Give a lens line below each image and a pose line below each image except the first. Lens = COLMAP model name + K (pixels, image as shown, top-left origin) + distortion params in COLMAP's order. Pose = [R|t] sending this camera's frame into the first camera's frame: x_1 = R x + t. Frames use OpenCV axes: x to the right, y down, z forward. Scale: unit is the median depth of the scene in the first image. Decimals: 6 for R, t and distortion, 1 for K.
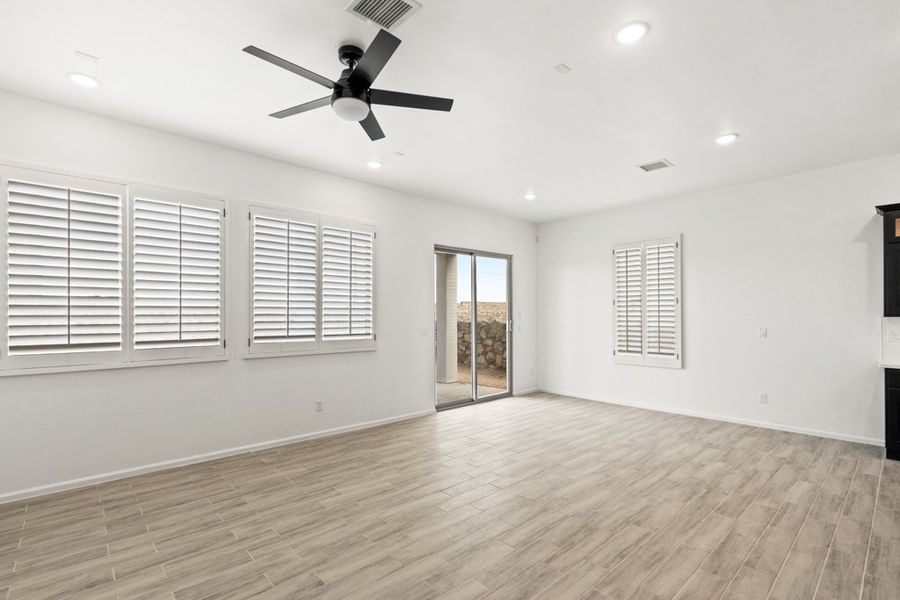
lens RADIAL K [[414.9, 0, 428.3], [0, 414.9, 313.5], [0, 0, 1]] dist [0.008340, -0.001869]
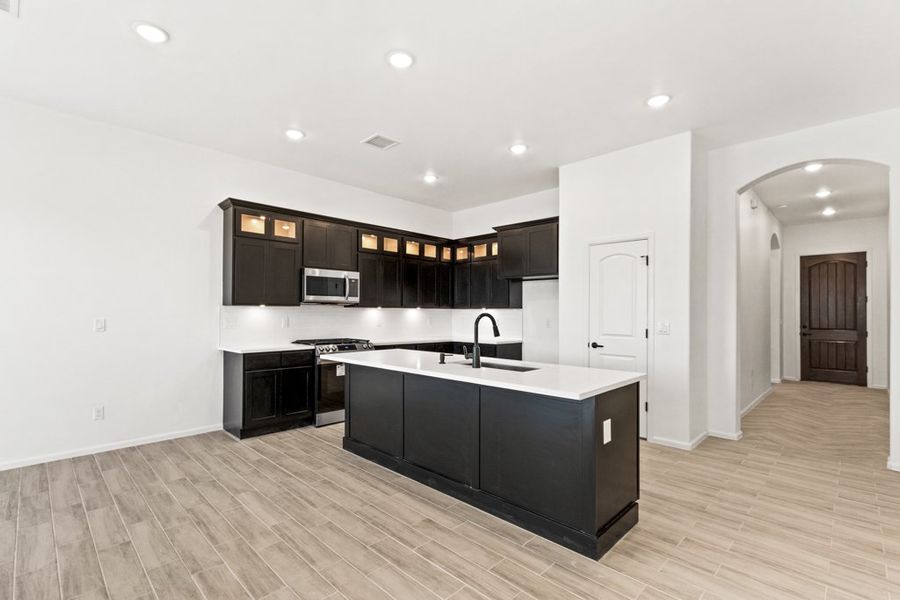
lens RADIAL K [[414.9, 0, 451.3], [0, 414.9, 309.3], [0, 0, 1]] dist [0.008340, -0.001869]
pose [[-0.077231, 0.007318, 0.996986, 0.014433], [-0.007101, 0.999944, -0.007889, 0.025815], [-0.996988, -0.007689, -0.077175, 0.588750]]
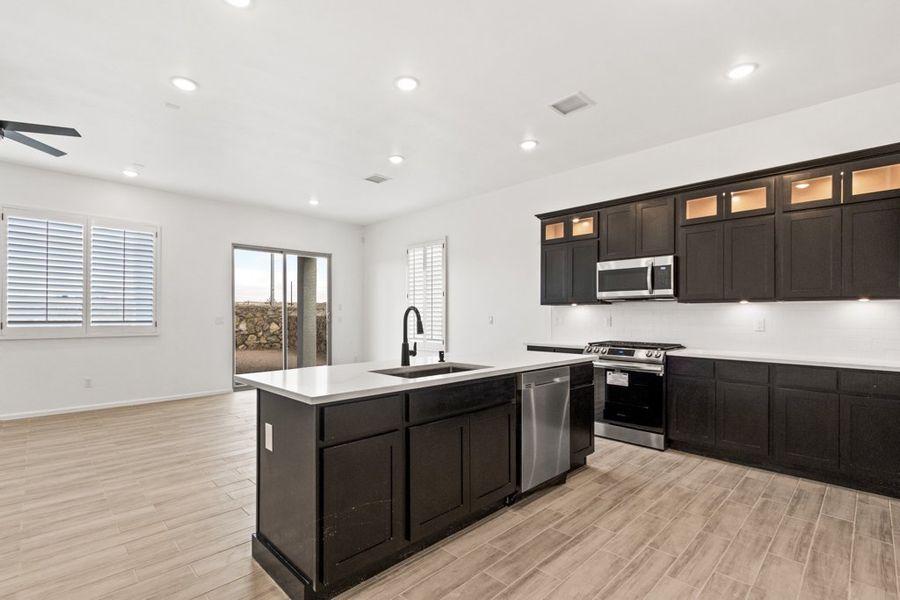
lens RADIAL K [[414.9, 0, 433.4], [0, 414.9, 314.7], [0, 0, 1]] dist [0.008340, -0.001869]
pose [[0.999182, 0.000050, 0.040440, 0.800325], [-0.000116, 0.999999, 0.001639, 0.039511], [-0.040439, -0.001642, 0.999181, -0.235201]]
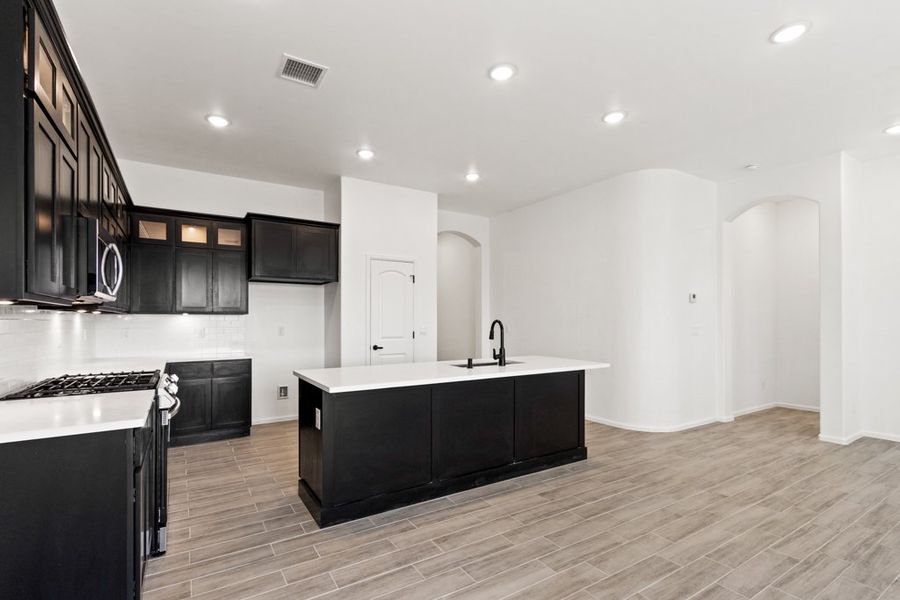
lens RADIAL K [[414.9, 0, 428.5], [0, 414.9, 325.7], [0, 0, 1]] dist [0.008340, -0.001869]
pose [[-0.984480, -0.003279, 0.175464, 0.780387], [-0.000714, 0.999892, 0.014680, 0.024616], [-0.175494, 0.014327, -0.984376, 1.413152]]
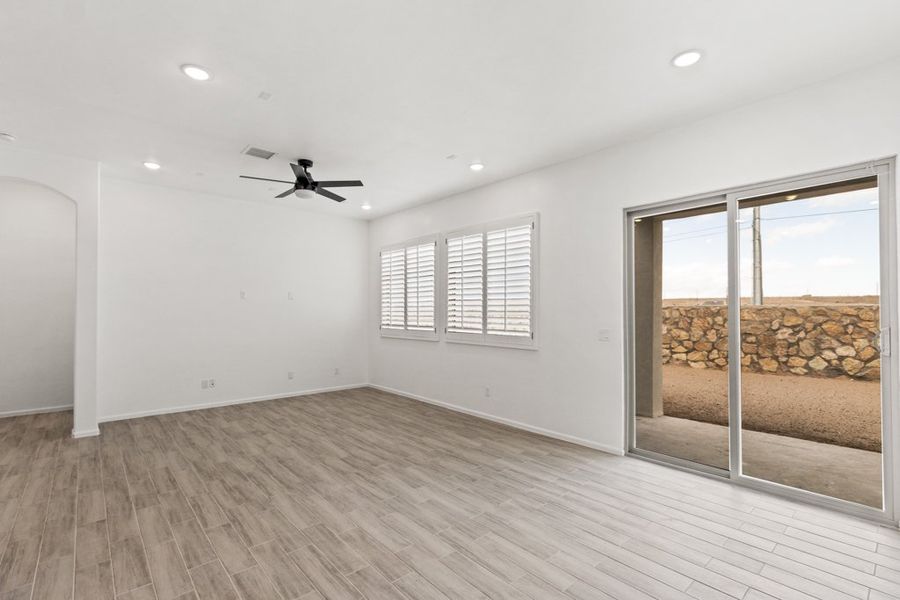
lens RADIAL K [[414.9, 0, 450.9], [0, 414.9, 294.2], [0, 0, 1]] dist [0.008340, -0.001869]
pose [[0.003502, -0.042560, -0.999088, 1.094576], [-0.001129, 0.999093, -0.042565, 0.007450], [0.999993, 0.001277, 0.003451, 1.112901]]
